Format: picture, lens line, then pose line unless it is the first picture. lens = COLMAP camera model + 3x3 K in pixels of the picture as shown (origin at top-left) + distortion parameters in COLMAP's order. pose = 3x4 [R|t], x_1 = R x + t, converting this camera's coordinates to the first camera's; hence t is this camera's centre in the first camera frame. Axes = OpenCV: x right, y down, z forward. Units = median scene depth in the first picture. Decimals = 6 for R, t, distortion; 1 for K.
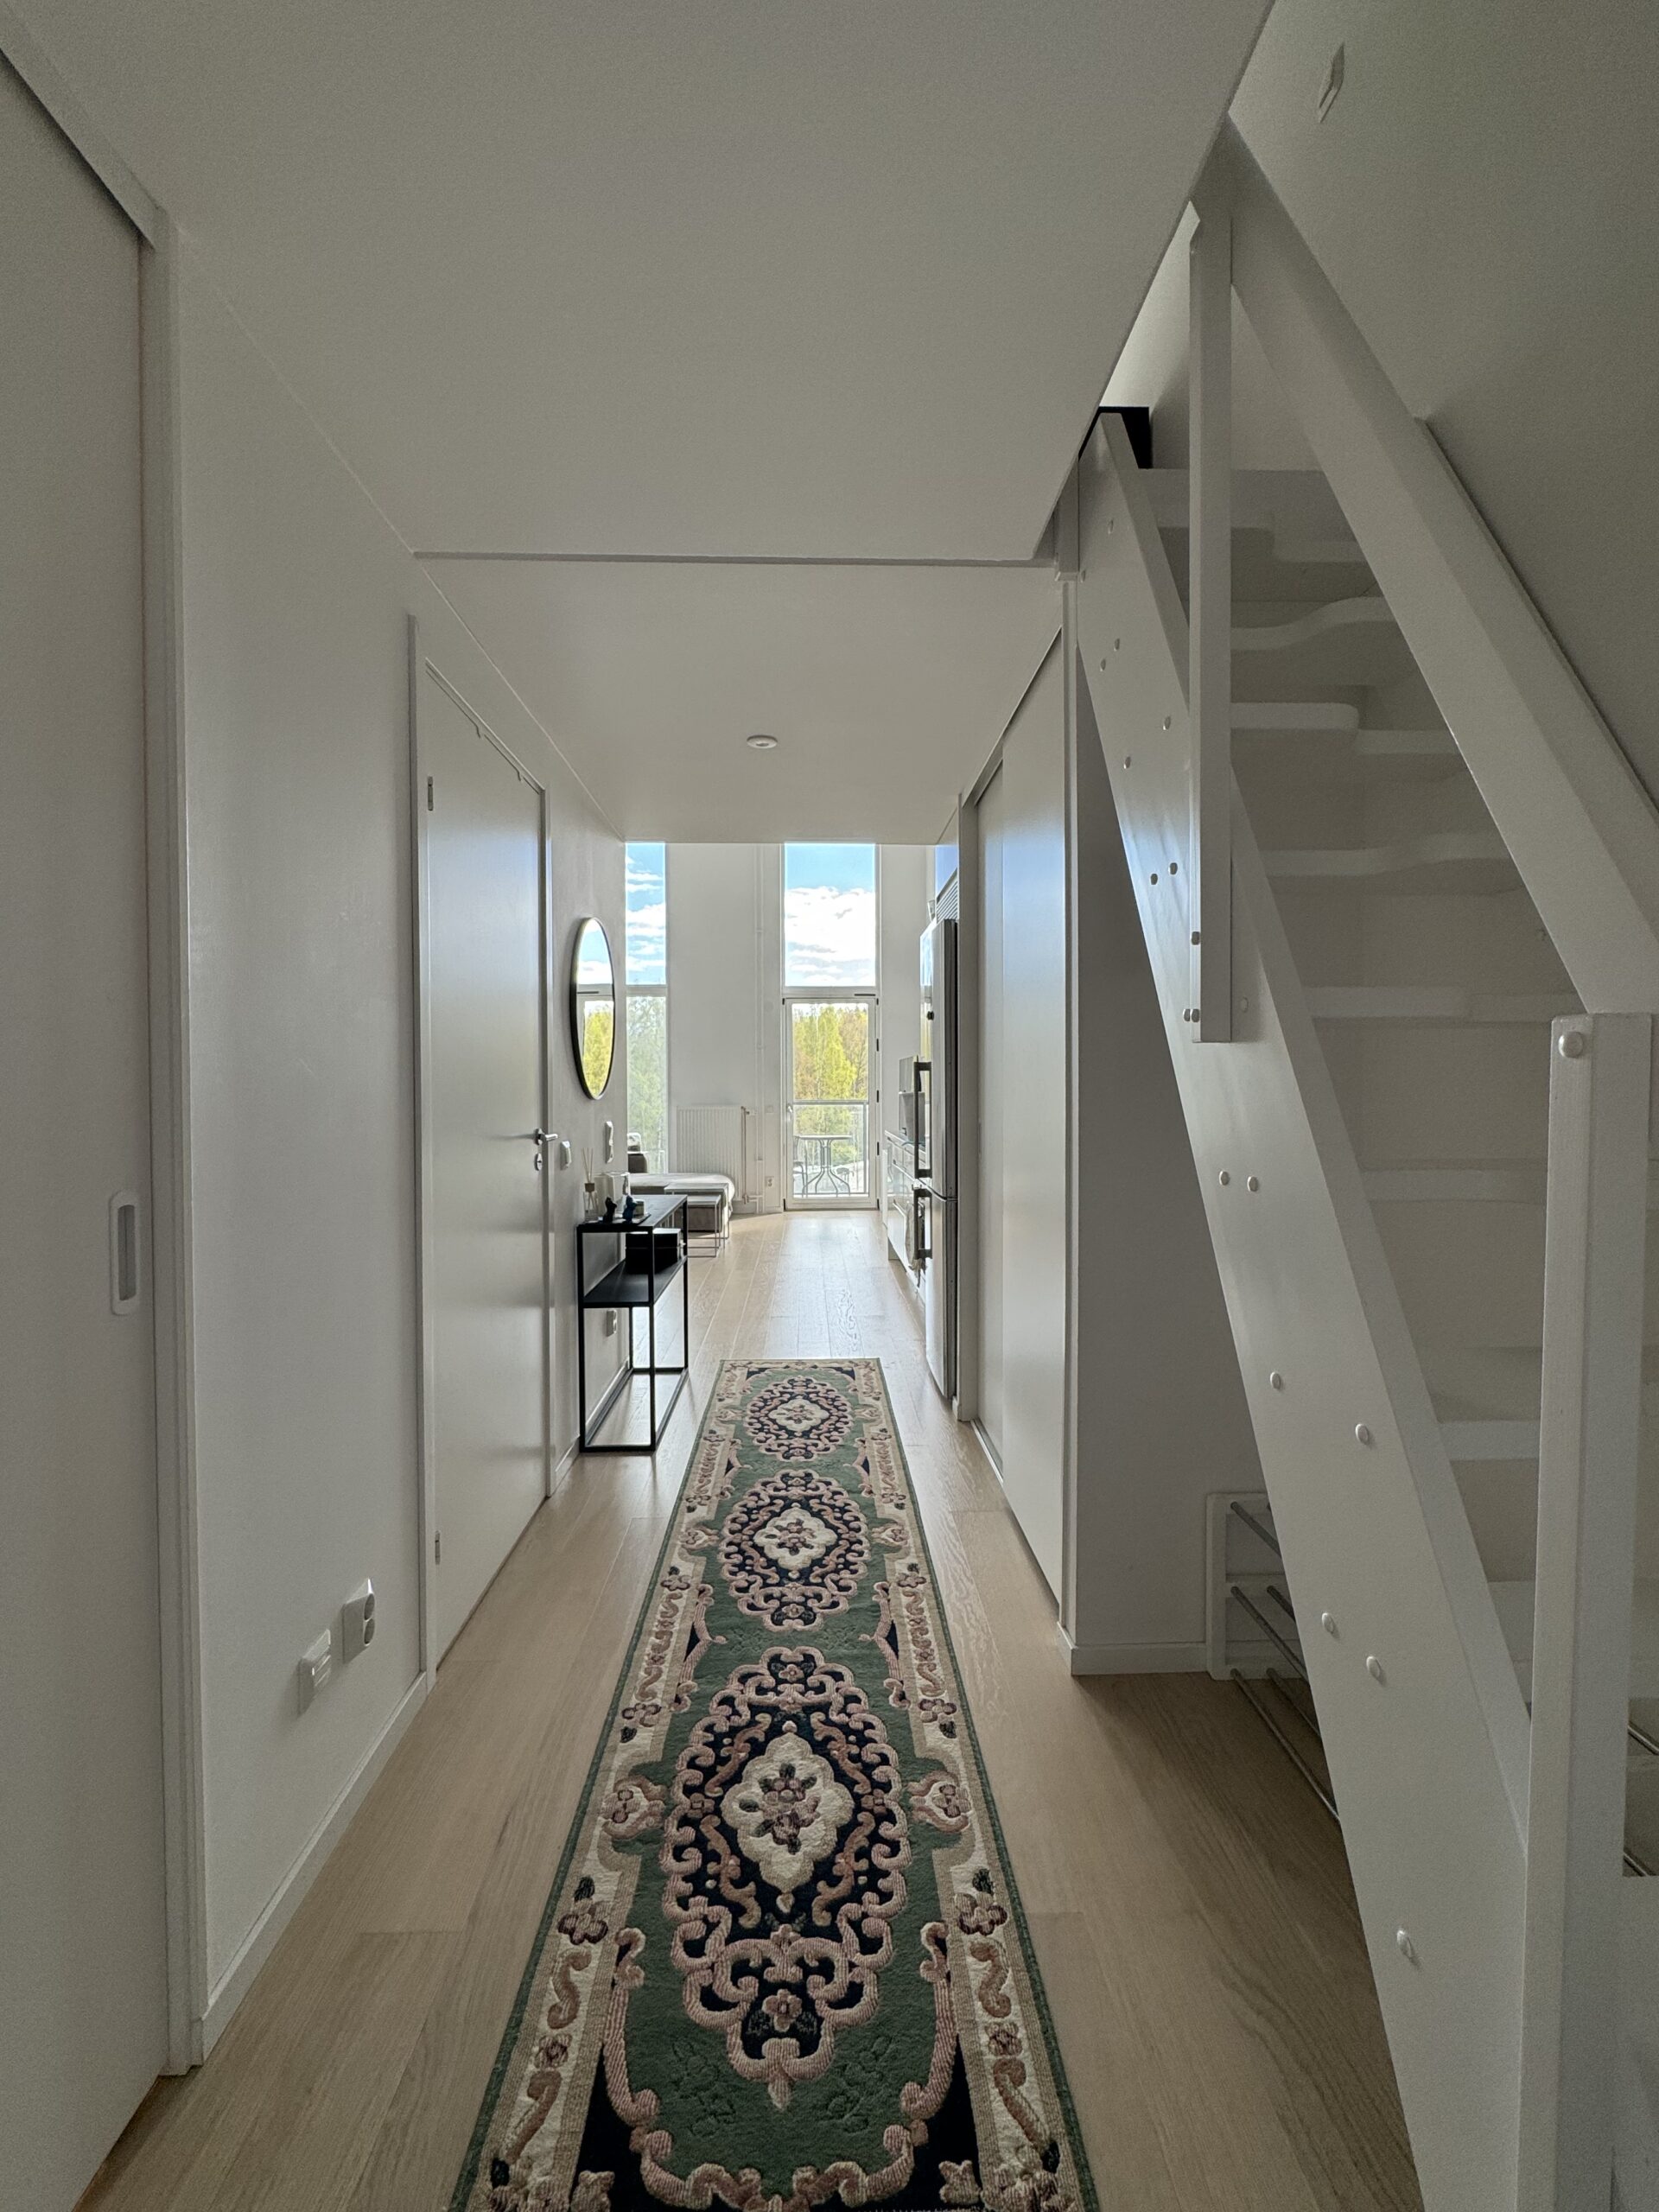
lens RADIAL K [[953.4, 0, 831.6], [0, 953.4, 1106.8], [0, 0, 1]] dist [-0.001040, -0.000244]
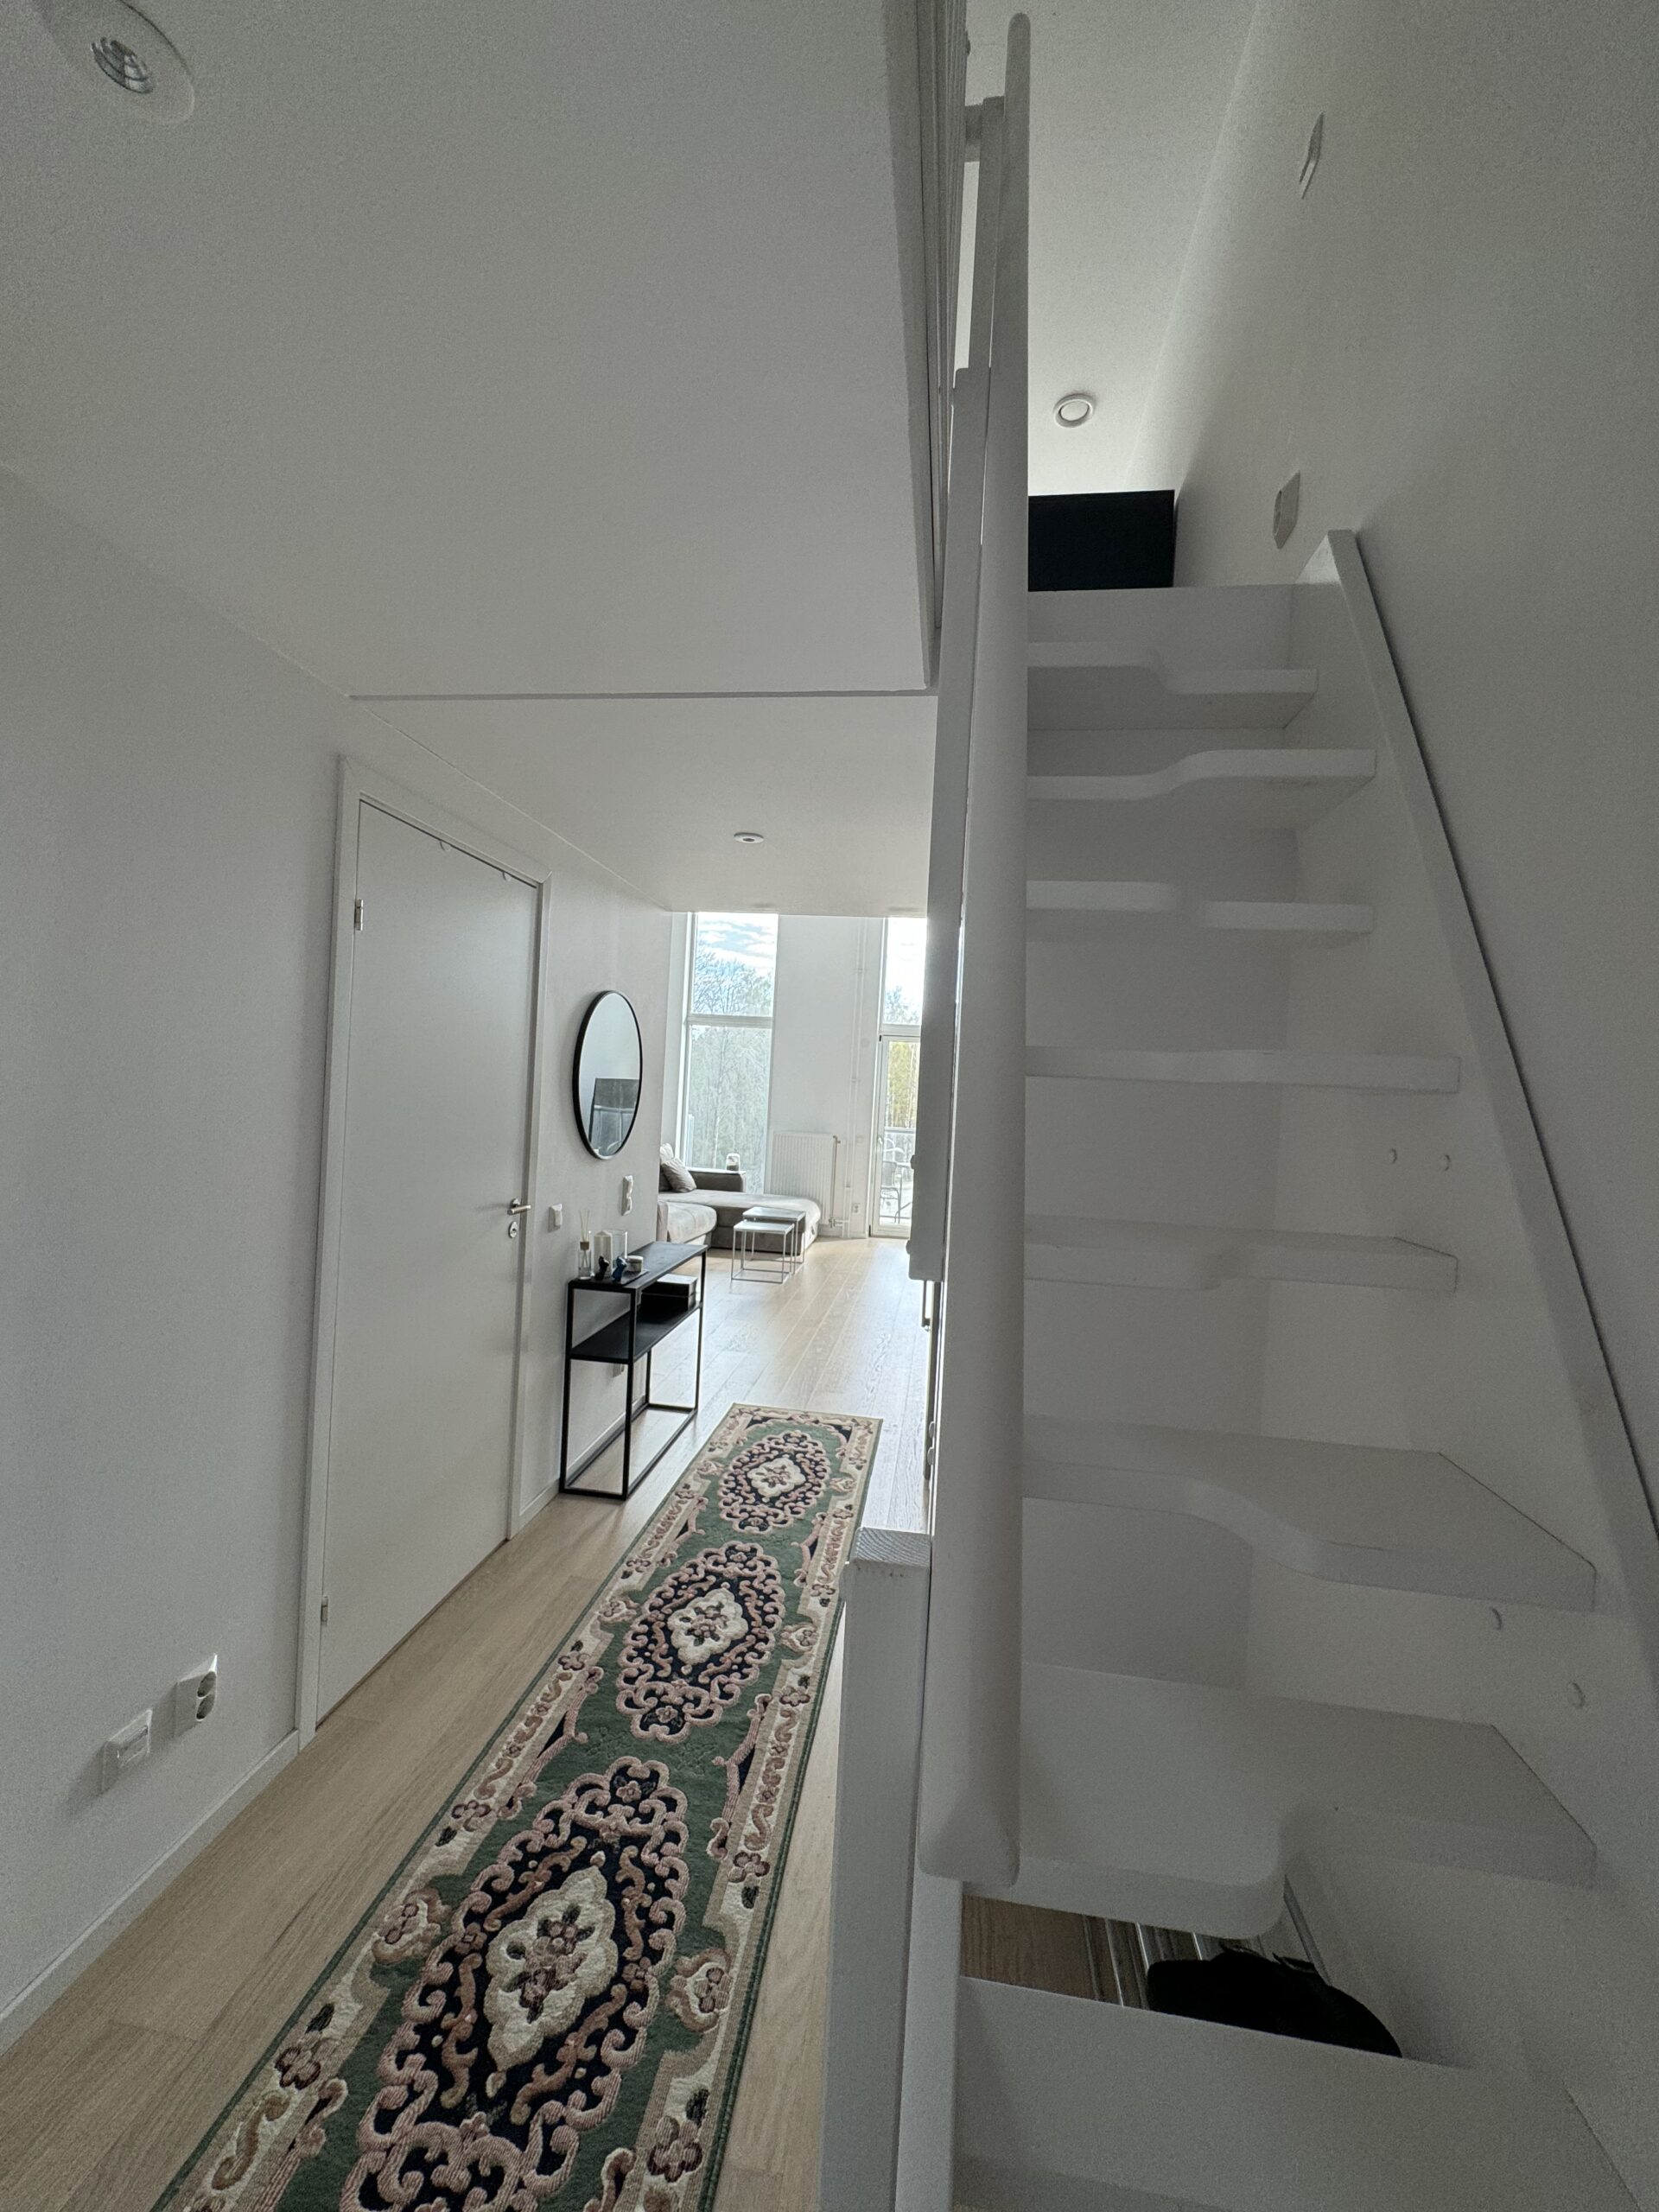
lens RADIAL K [[888.8, 0, 827.0], [0, 888.8, 1104.7], [0, 0, 1]] dist [-0.001883, 0.000824]
pose [[0.983993, 0.060749, -0.167536, 0.265060], [-0.062070, 0.998068, -0.002654, -0.135536], [0.167051, 0.013011, 0.985862, 0.095173]]
